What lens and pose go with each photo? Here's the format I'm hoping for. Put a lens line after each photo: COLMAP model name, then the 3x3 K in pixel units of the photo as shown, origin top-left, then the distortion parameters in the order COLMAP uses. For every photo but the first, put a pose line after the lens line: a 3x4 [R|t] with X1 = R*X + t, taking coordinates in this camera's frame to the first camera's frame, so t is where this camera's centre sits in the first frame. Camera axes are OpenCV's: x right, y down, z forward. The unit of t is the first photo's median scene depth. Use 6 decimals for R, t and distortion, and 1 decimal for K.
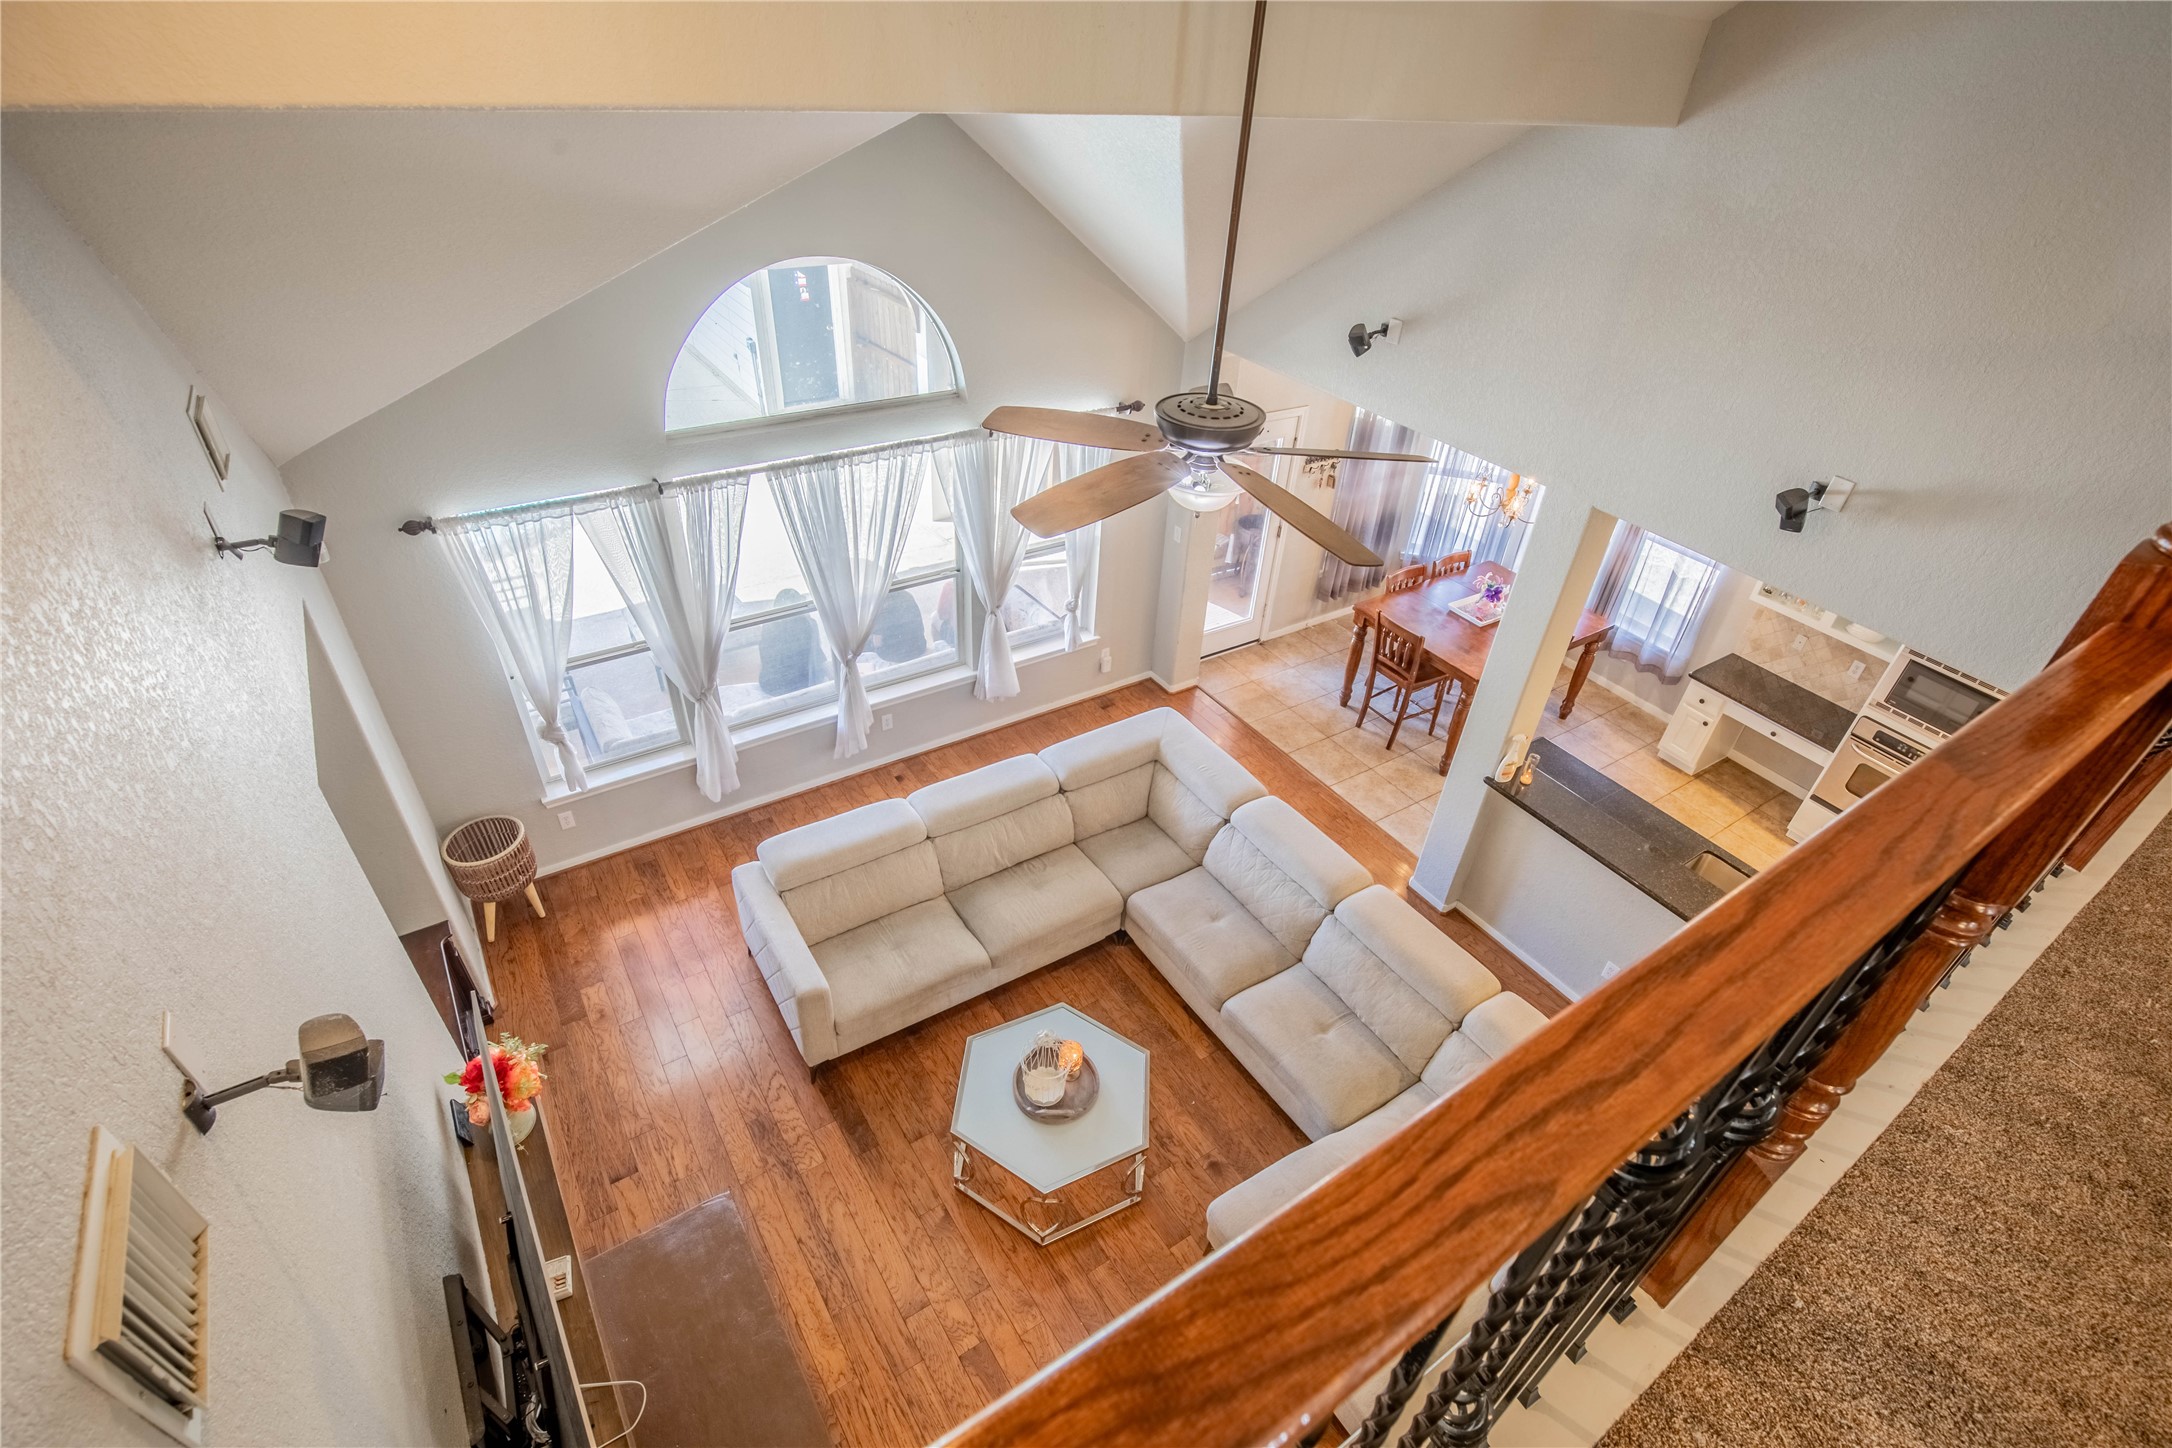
lens RADIAL K [[1002.8, 0, 1099.4], [0, 1002.8, 749.8], [0, 0, 1]] dist [-0.035478, 0.008343]
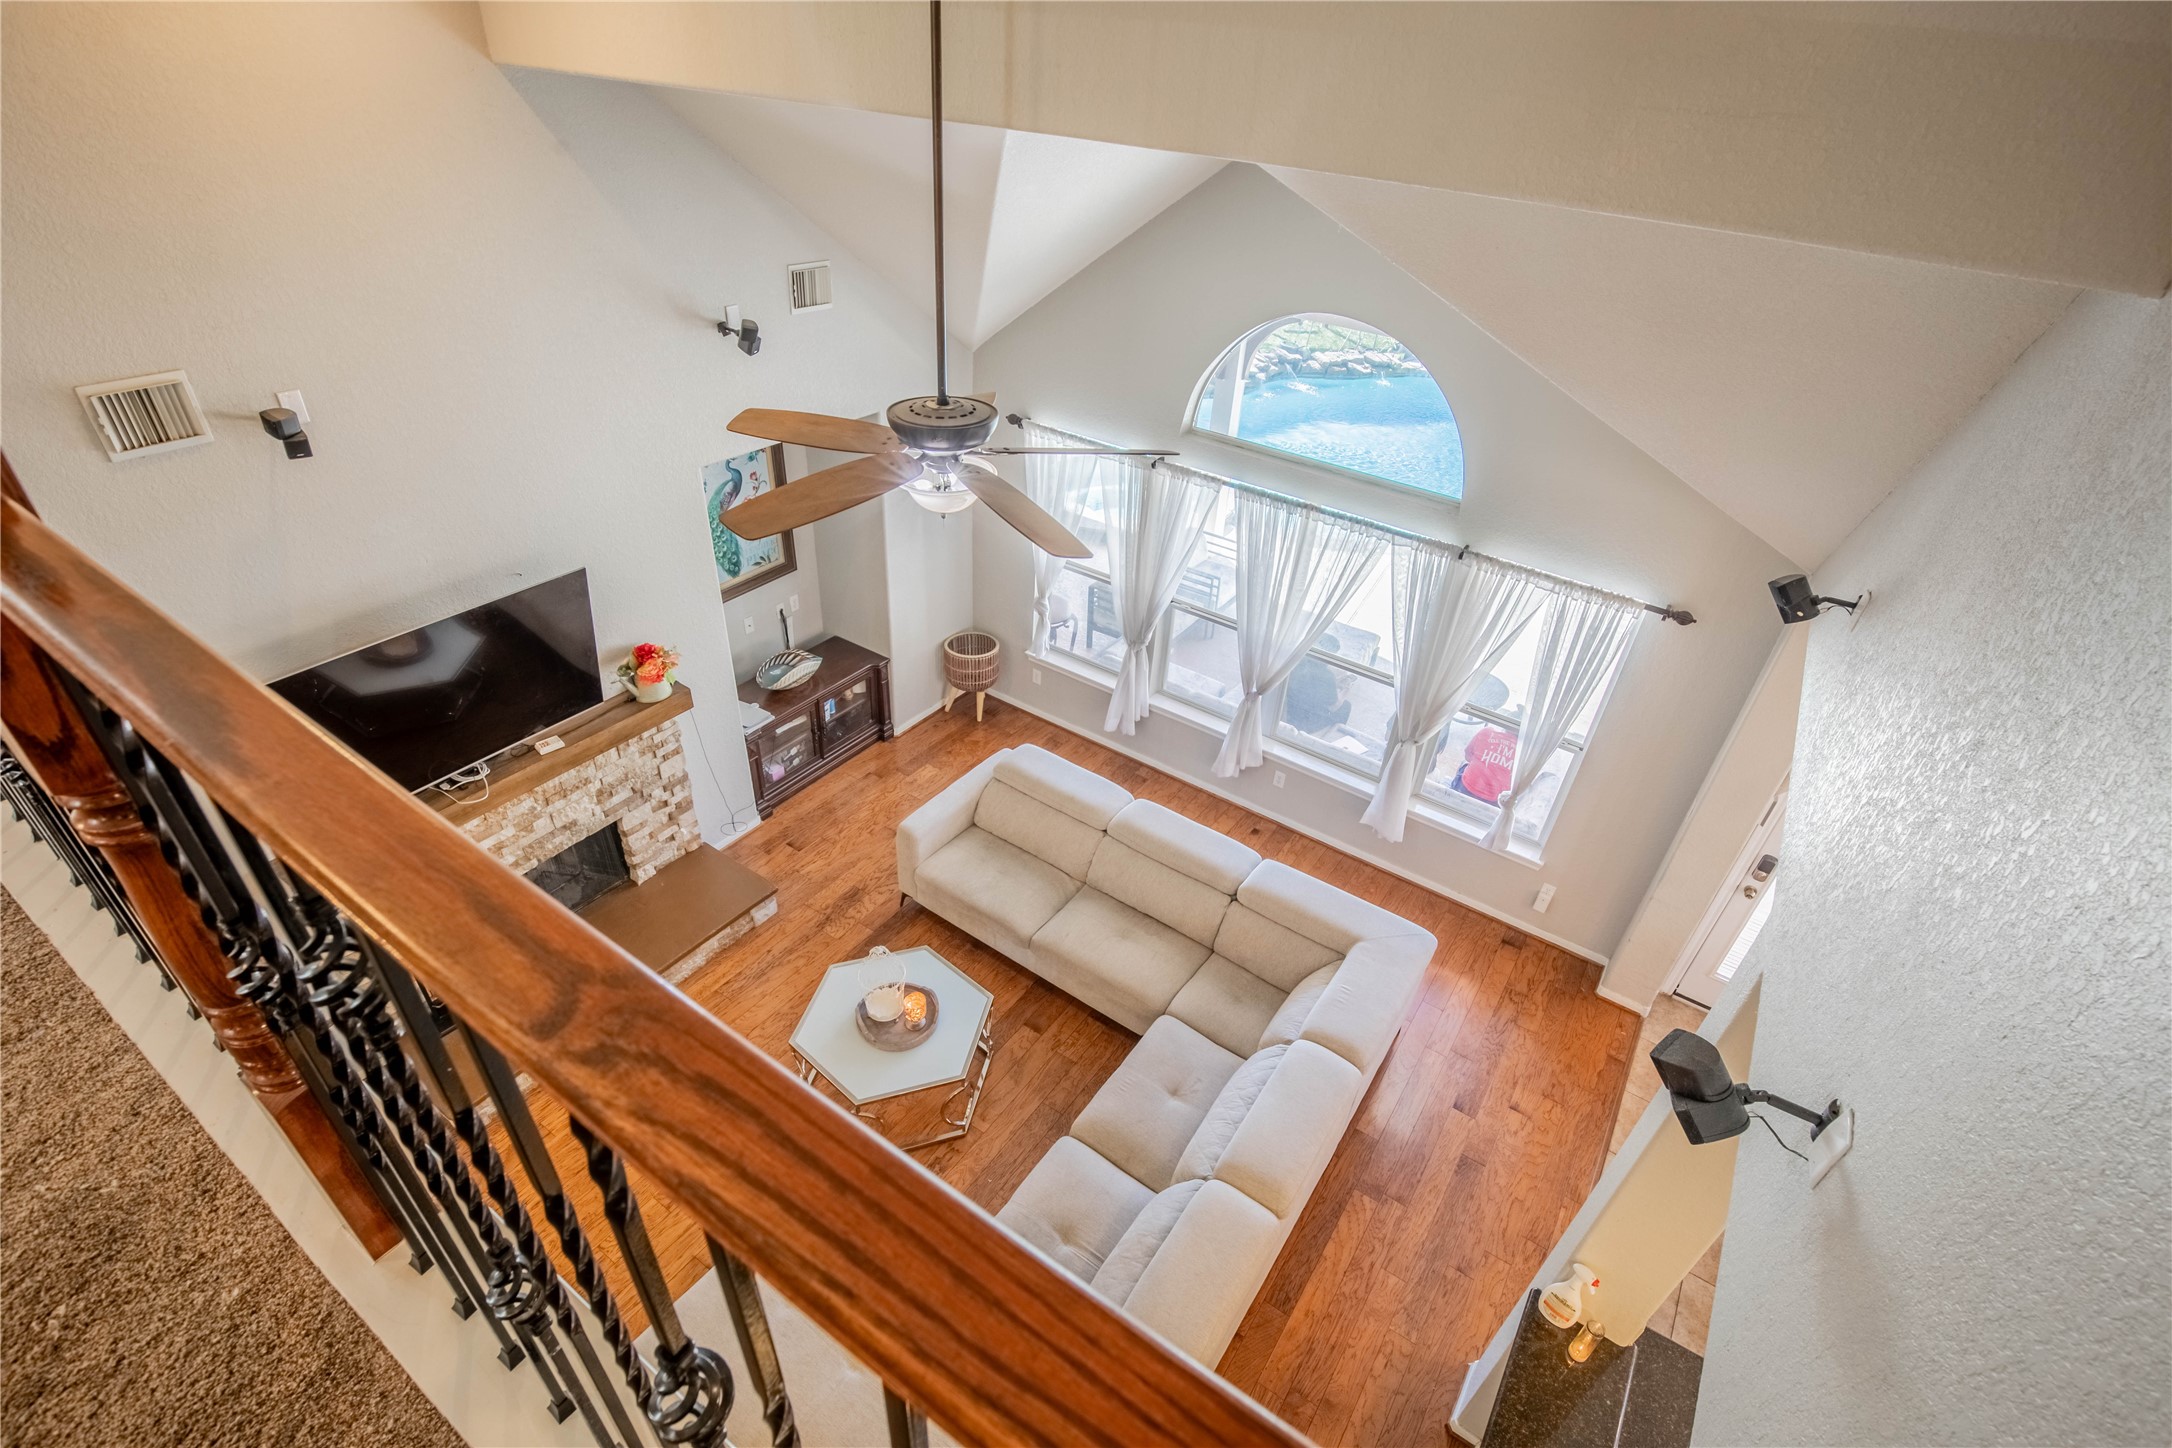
lens RADIAL K [[1002.8, 0, 1099.4], [0, 1002.8, 749.8], [0, 0, 1]] dist [-0.035478, 0.008343]
pose [[0.380852, 0.509356, -0.771691, 0.591139], [-0.590478, 0.776225, 0.220930, -0.205928], [0.711539, 0.371525, 0.596391, 0.336745]]
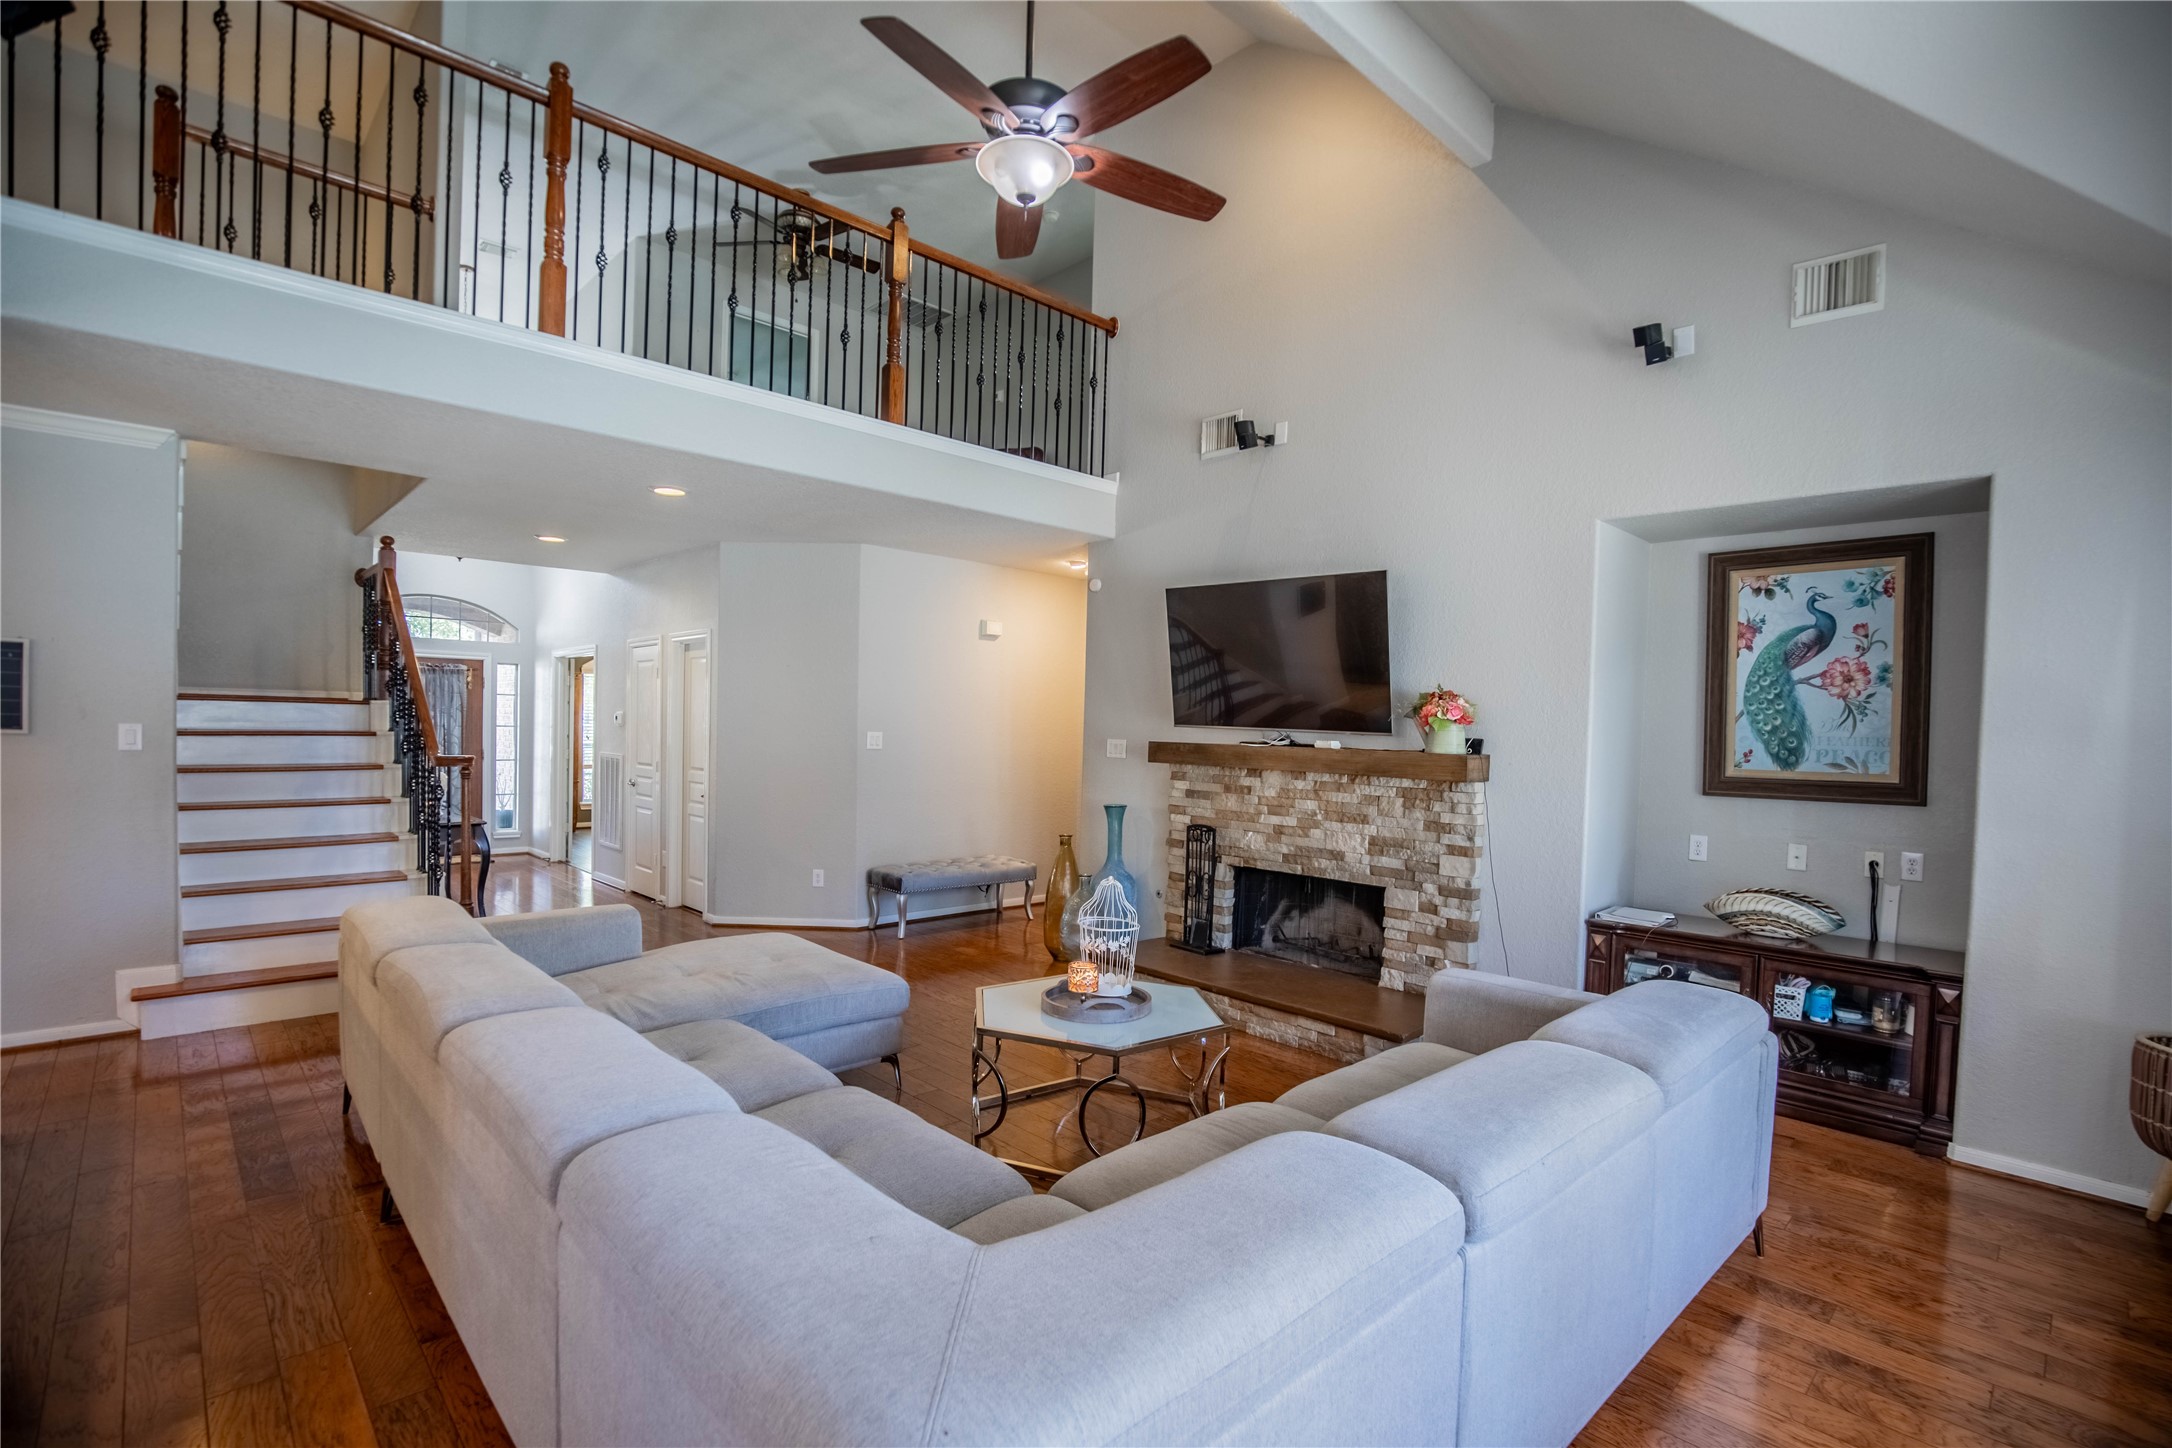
lens RADIAL K [[974.2, 0, 1088.5], [0, 974.2, 748.9], [0, 0, 1]] dist [-0.034606, 0.006876]
pose [[-0.980488, -0.086605, -0.176475, 0.096078], [-0.177202, 0.778044, 0.602700, -0.228656], [0.085109, 0.622212, -0.778209, 1.208598]]
